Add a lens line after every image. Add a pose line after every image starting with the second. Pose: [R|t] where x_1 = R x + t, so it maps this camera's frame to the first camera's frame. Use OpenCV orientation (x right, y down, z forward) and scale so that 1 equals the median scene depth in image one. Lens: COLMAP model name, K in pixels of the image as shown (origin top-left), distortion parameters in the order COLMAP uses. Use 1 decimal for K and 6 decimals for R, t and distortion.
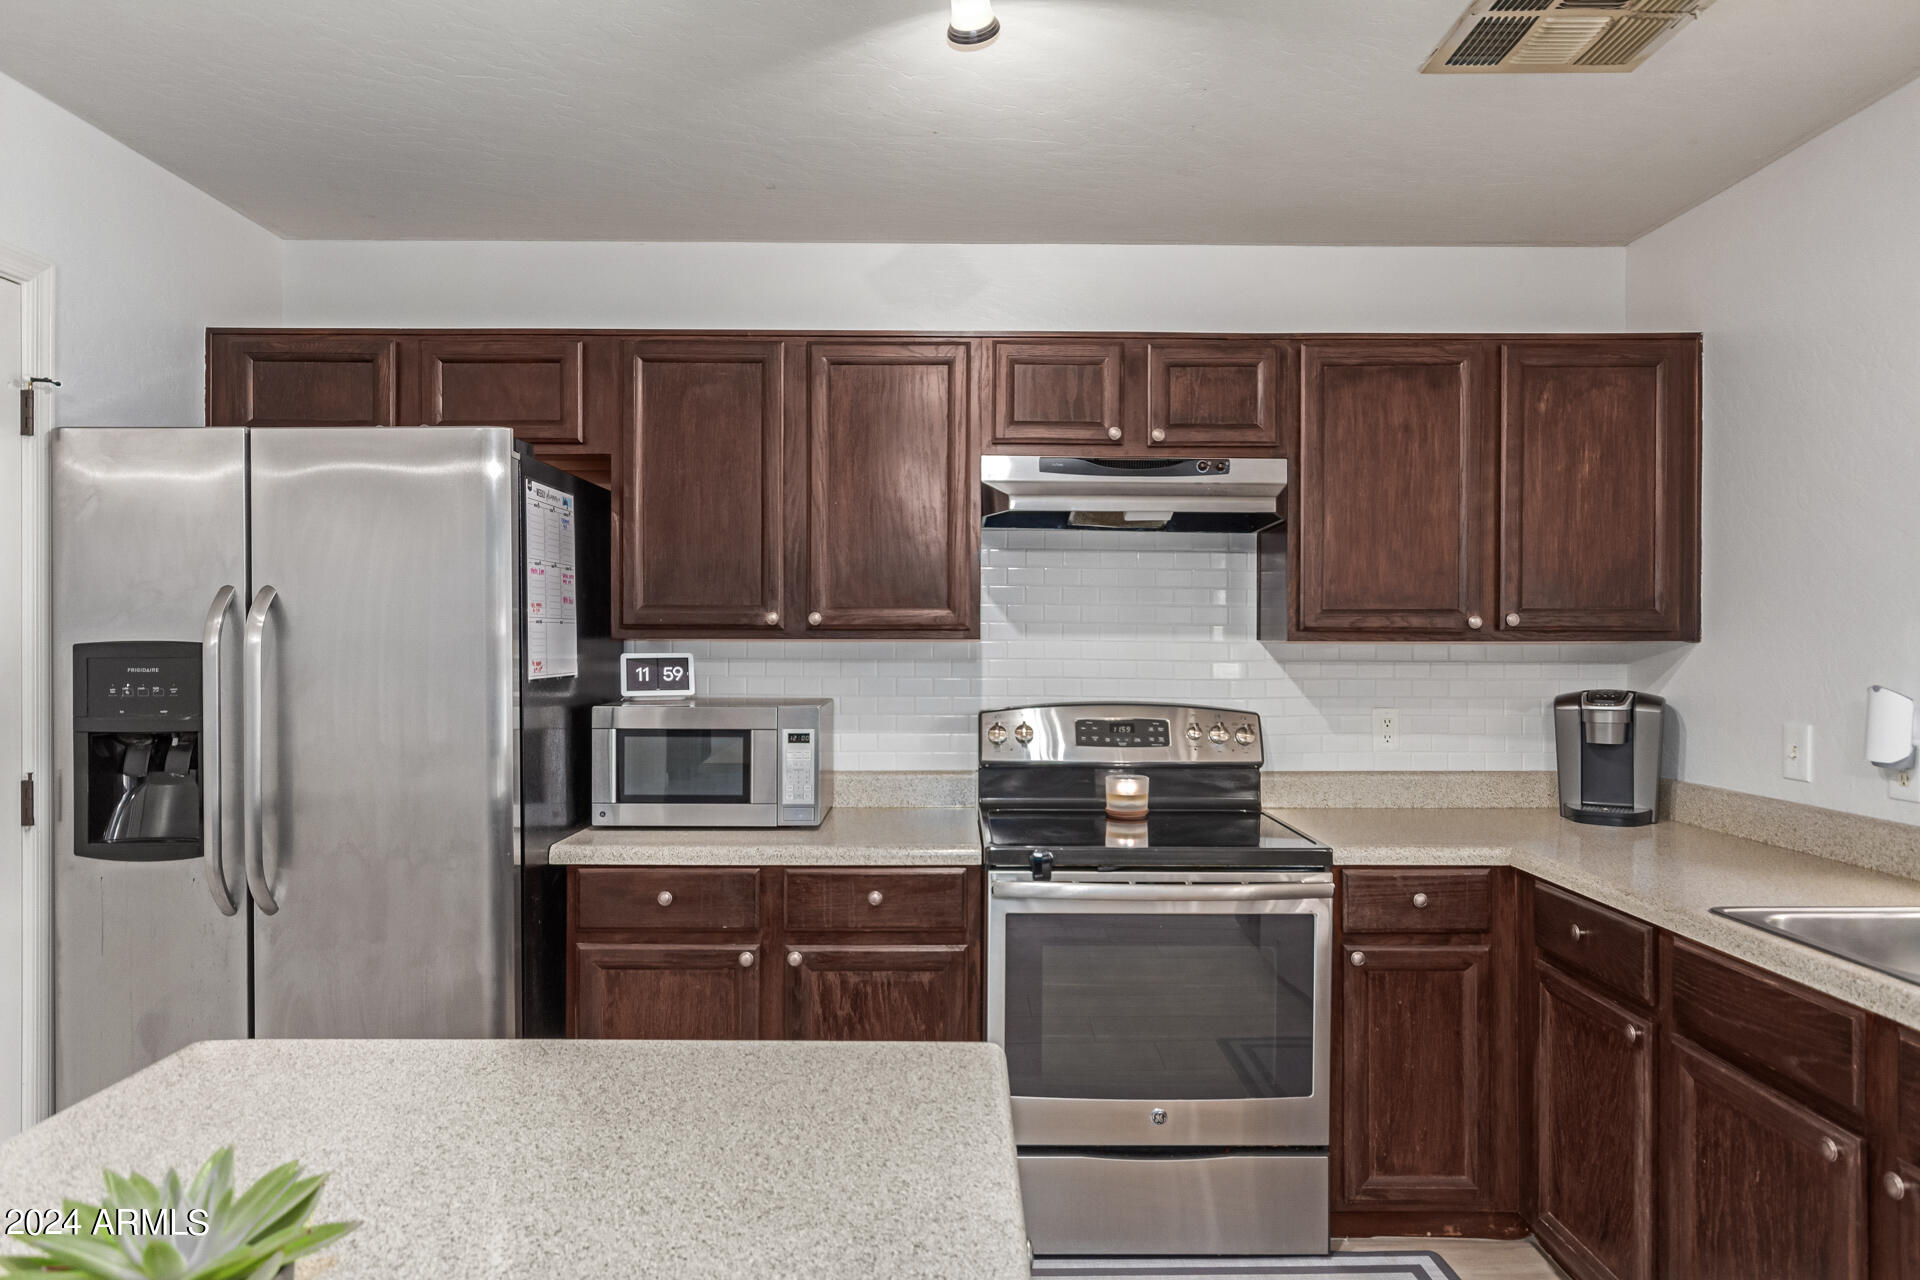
lens RADIAL K [[1125.7, 0, 964.9], [0, 1125.7, 642.1], [0, 0, 1]] dist [0.000021, 0.002662]
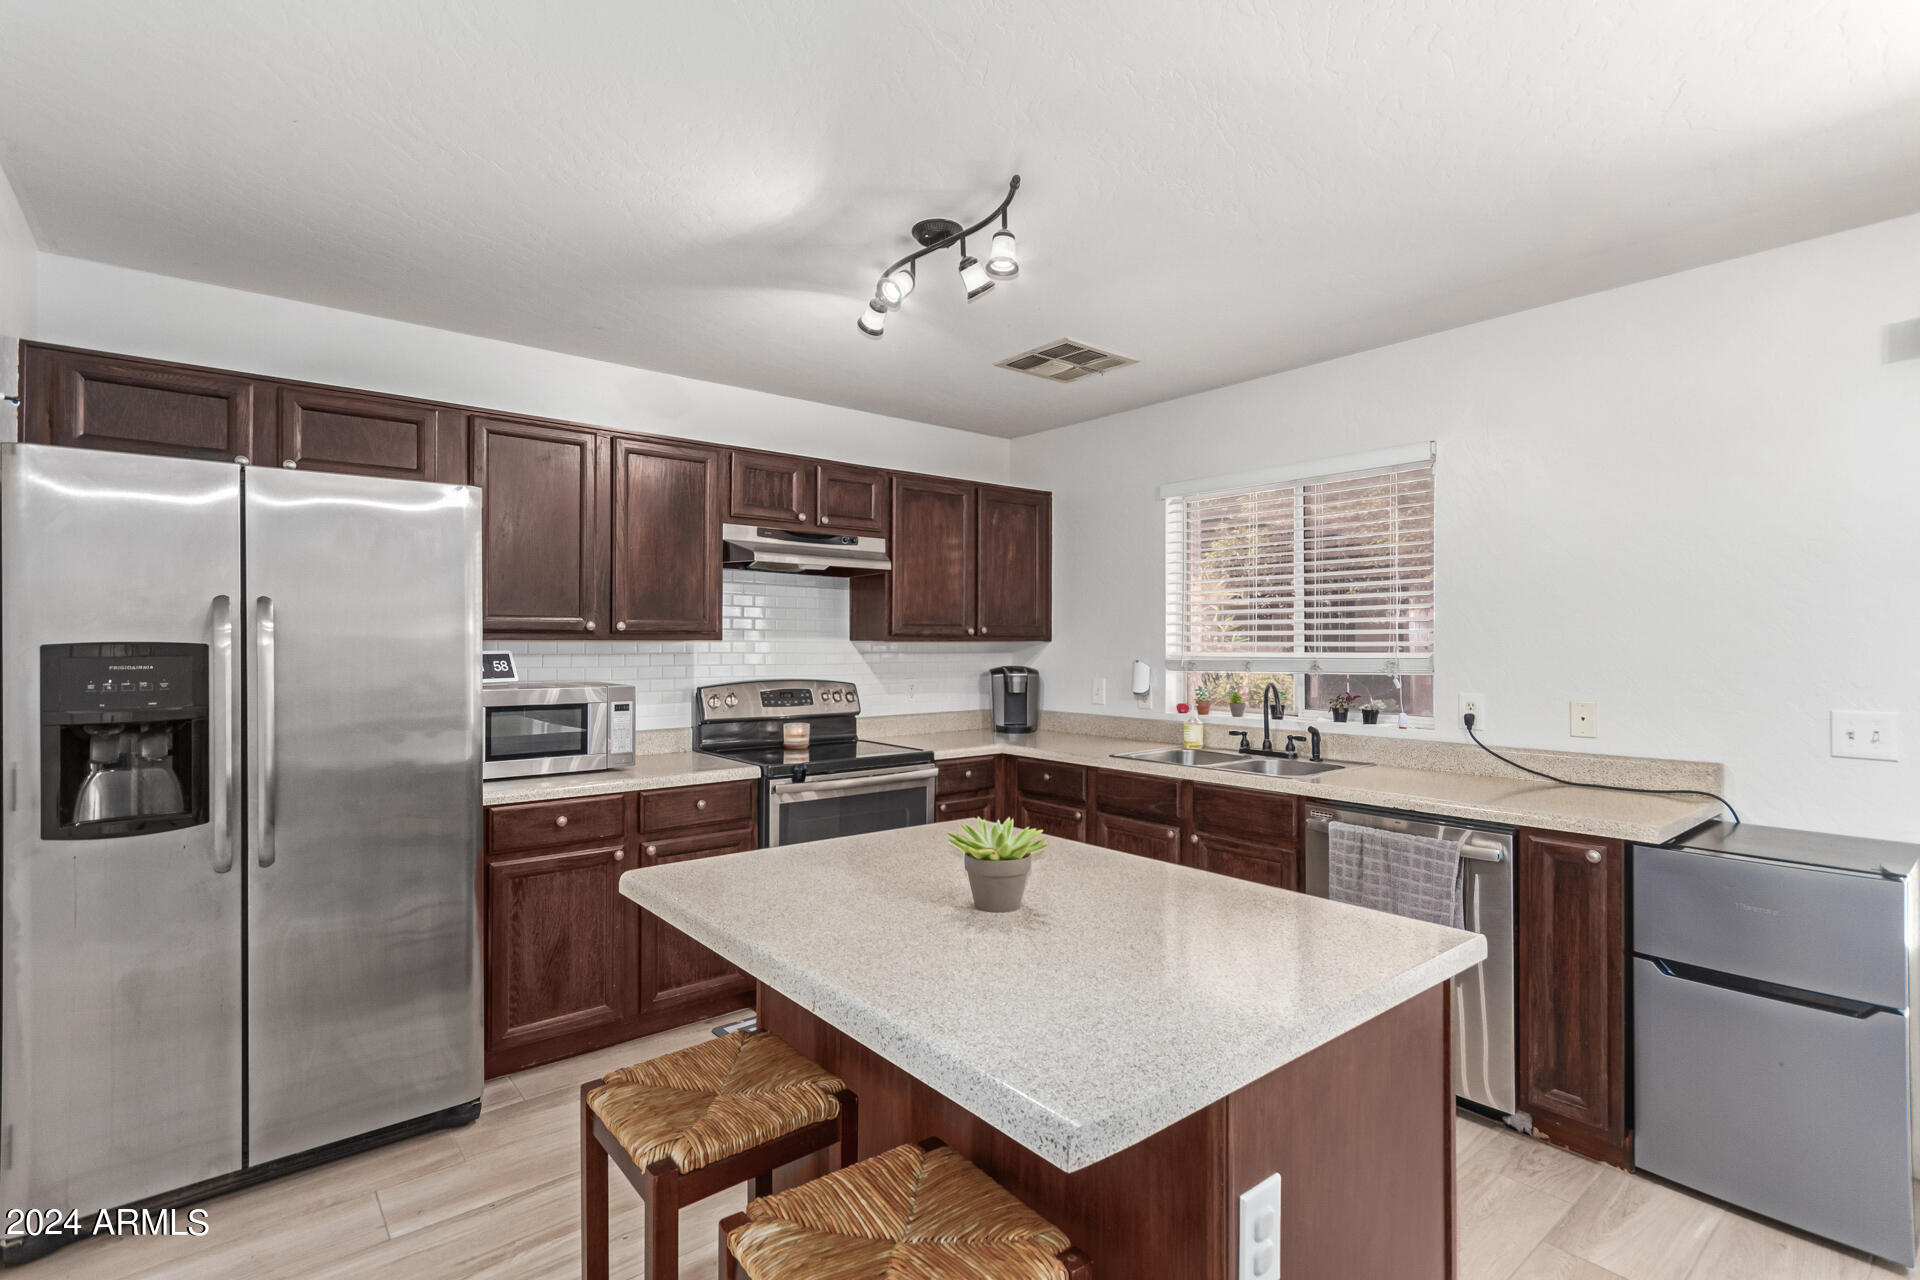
lens RADIAL K [[901.0, 0, 956.1], [0, 901.0, 637.7], [0, 0, 1]] dist [0.000485, 0.000297]
pose [[0.780591, 0.002208, 0.625038, -0.522148], [0.000267, 0.999992, -0.003866, -0.001291], [-0.625042, 0.003185, 0.780585, -0.183494]]
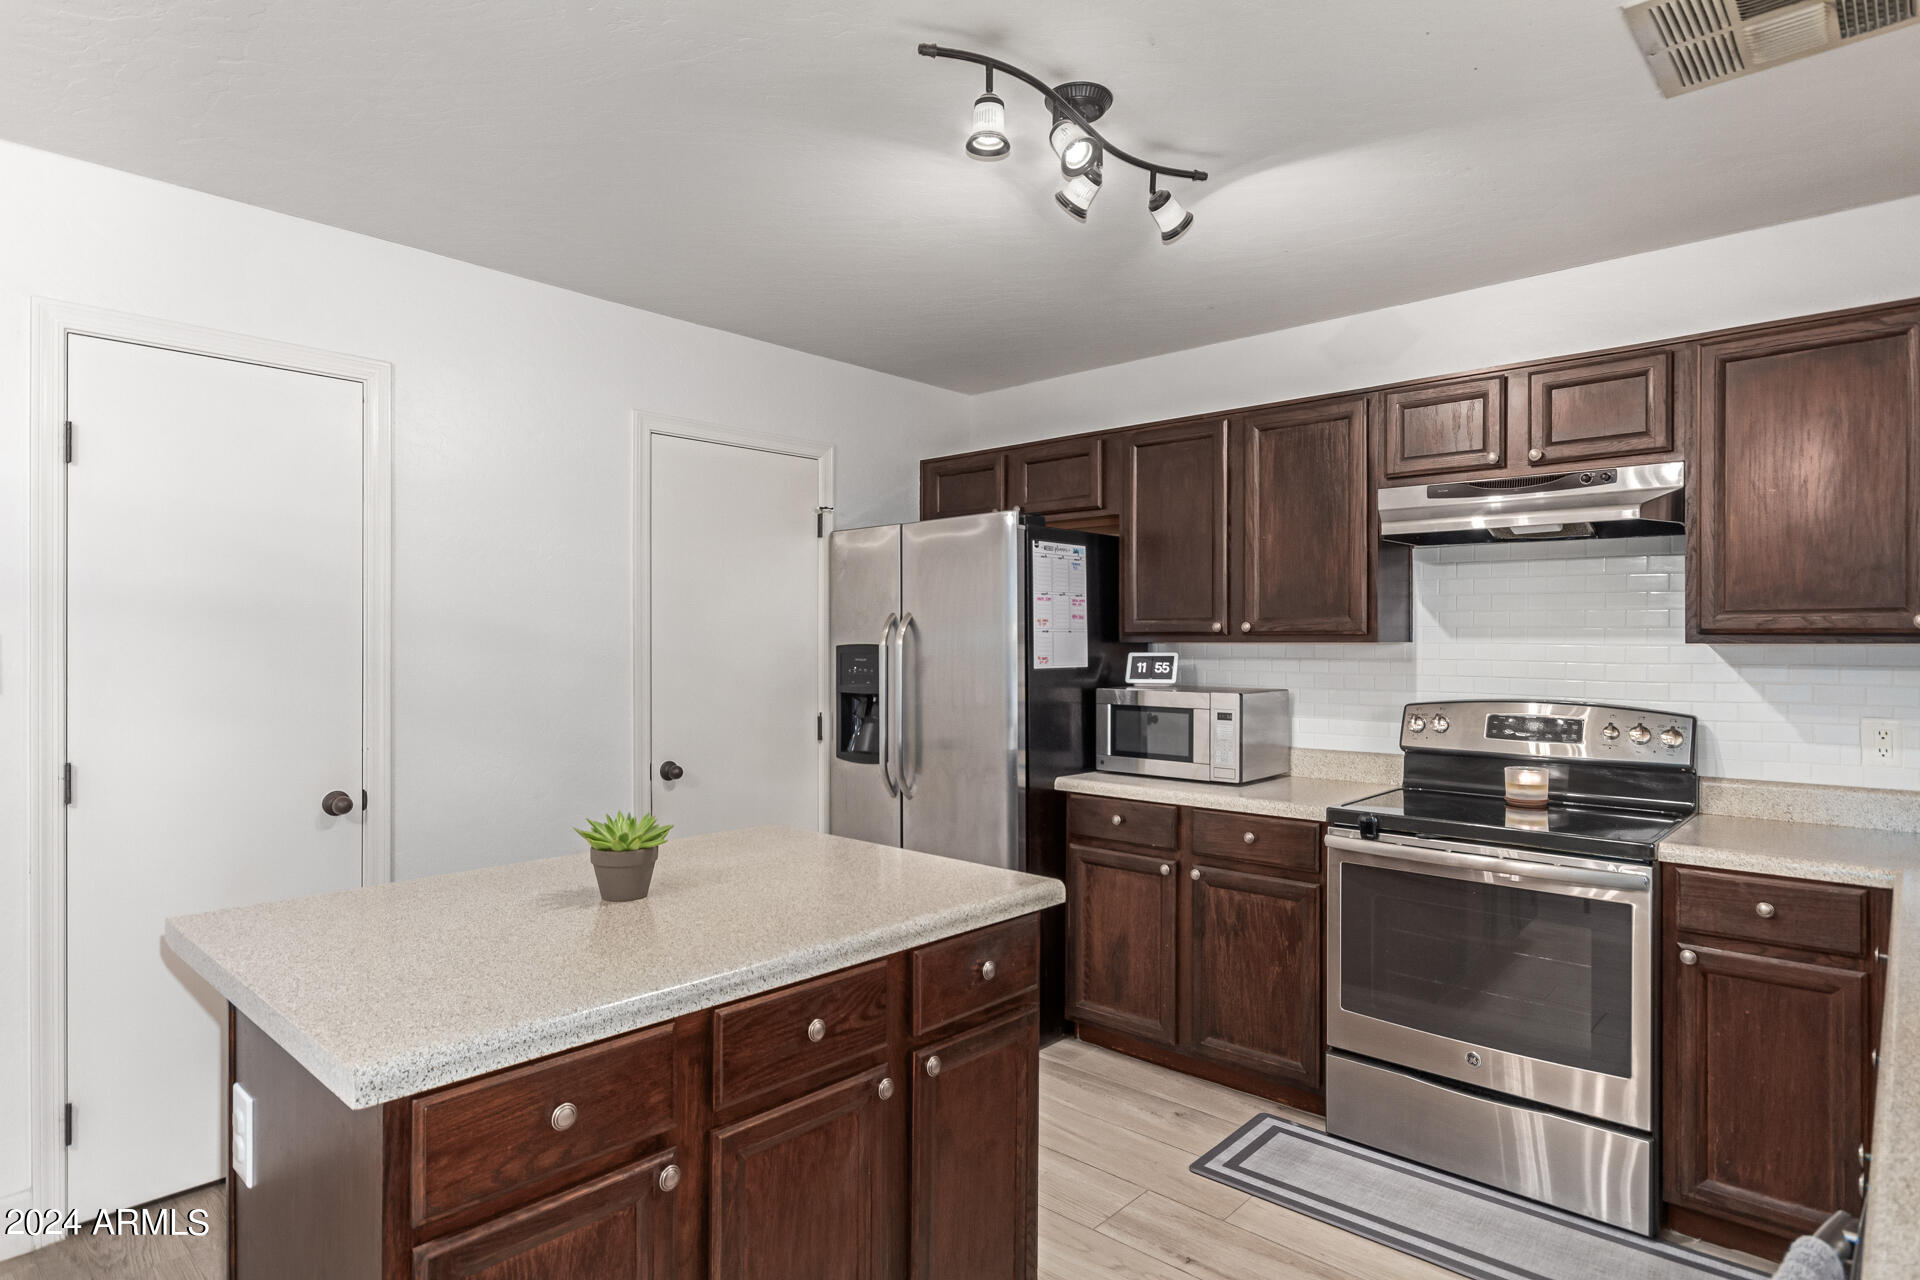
lens RADIAL K [[1048.2, 0, 960.0], [0, 1048.2, 640.0], [0, 0, 1]] dist [-0.005519, -0.000128]
pose [[0.731286, -0.003844, -0.682060, 0.452983], [-0.000945, 0.999977, -0.006650, 0.003051], [0.682070, 0.005507, 0.731266, -0.117715]]
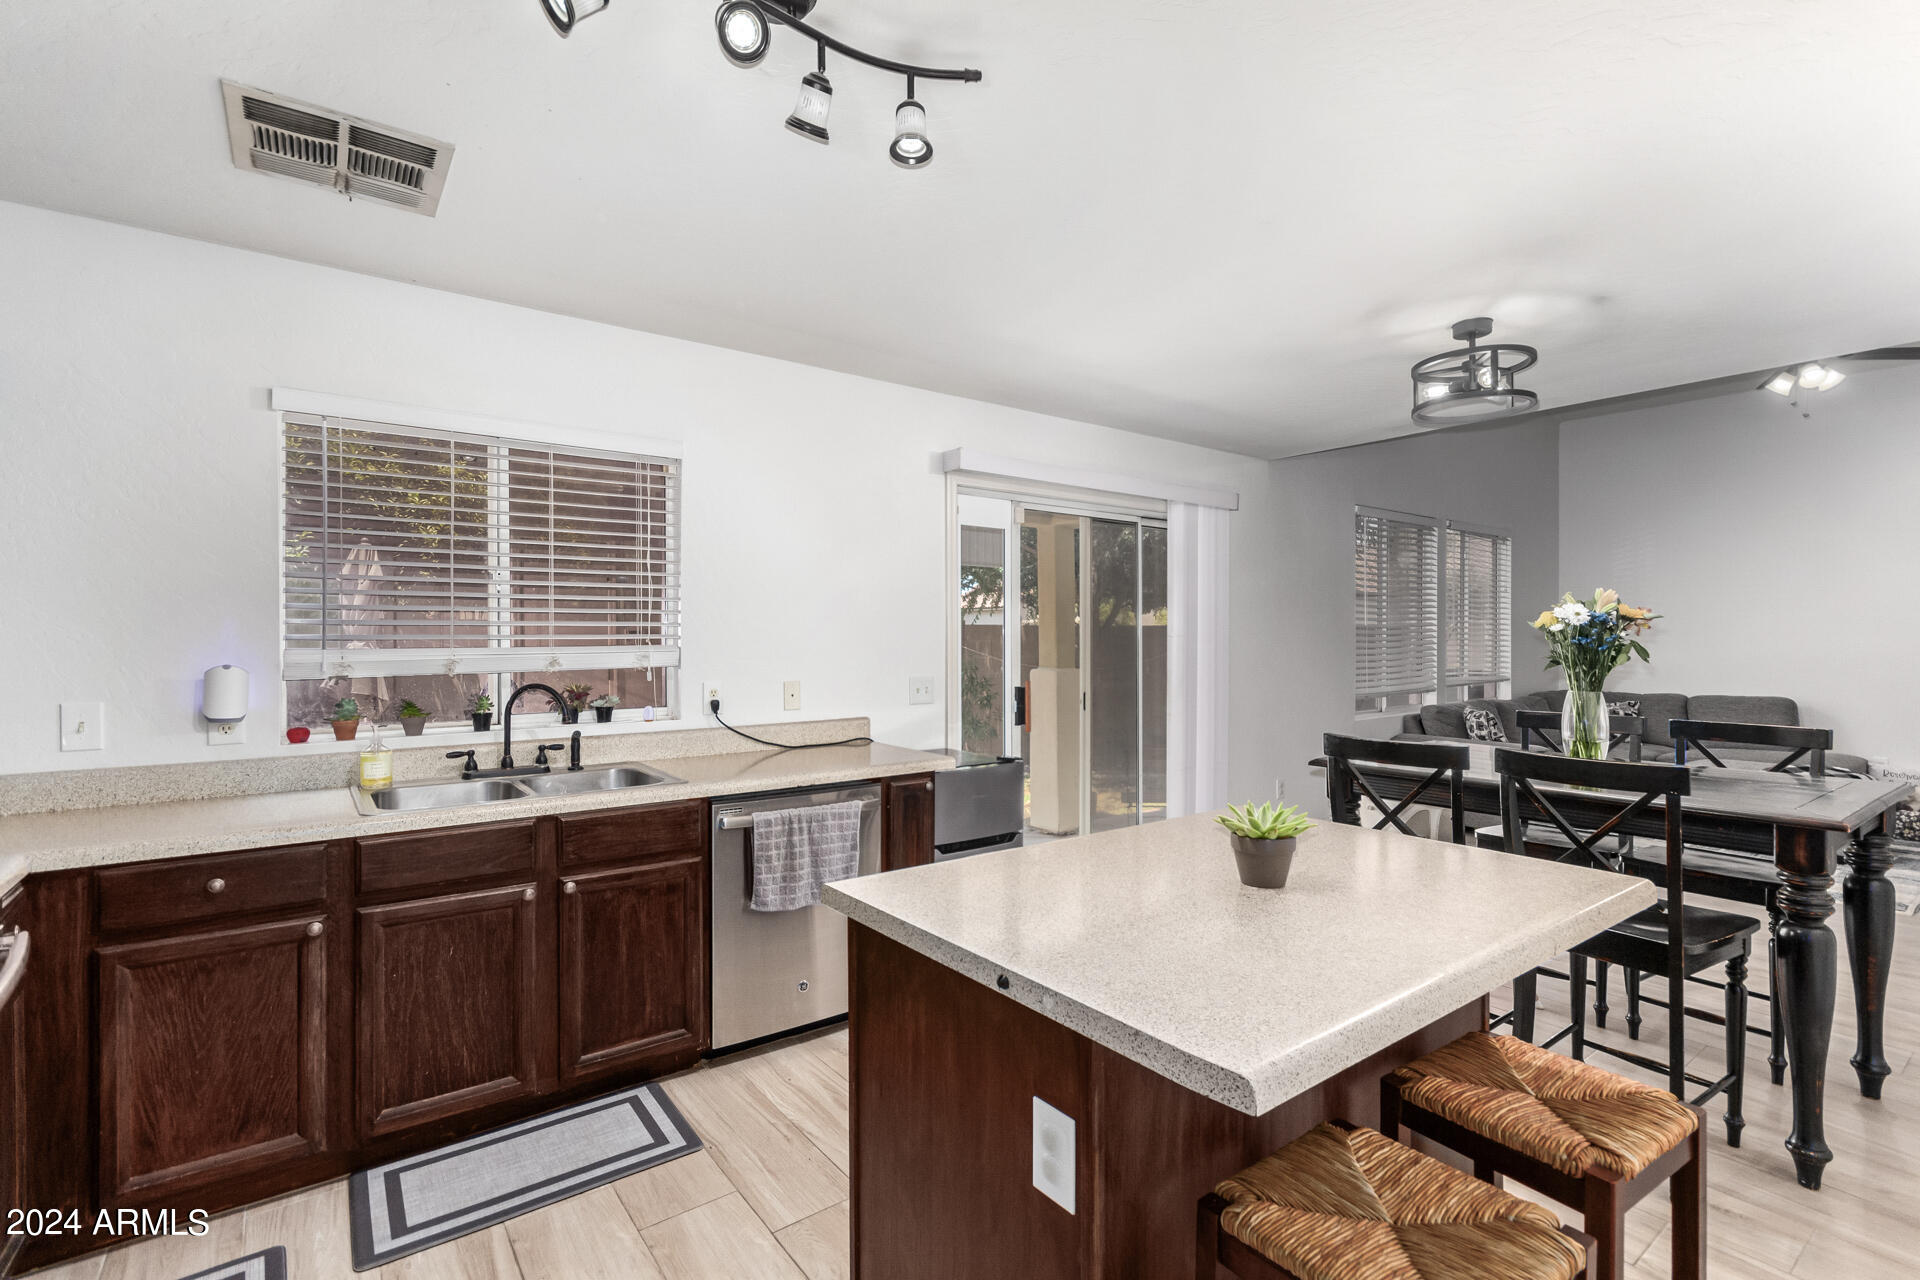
lens RADIAL K [[901.0, 0, 956.1], [0, 901.0, 637.7], [0, 0, 1]] dist [0.000485, 0.000297]
pose [[-0.590026, -0.002670, 0.807380, -0.510055], [-0.000203, 0.999995, 0.003159, 0.000456], [-0.807384, 0.001700, -0.590024, 0.728378]]
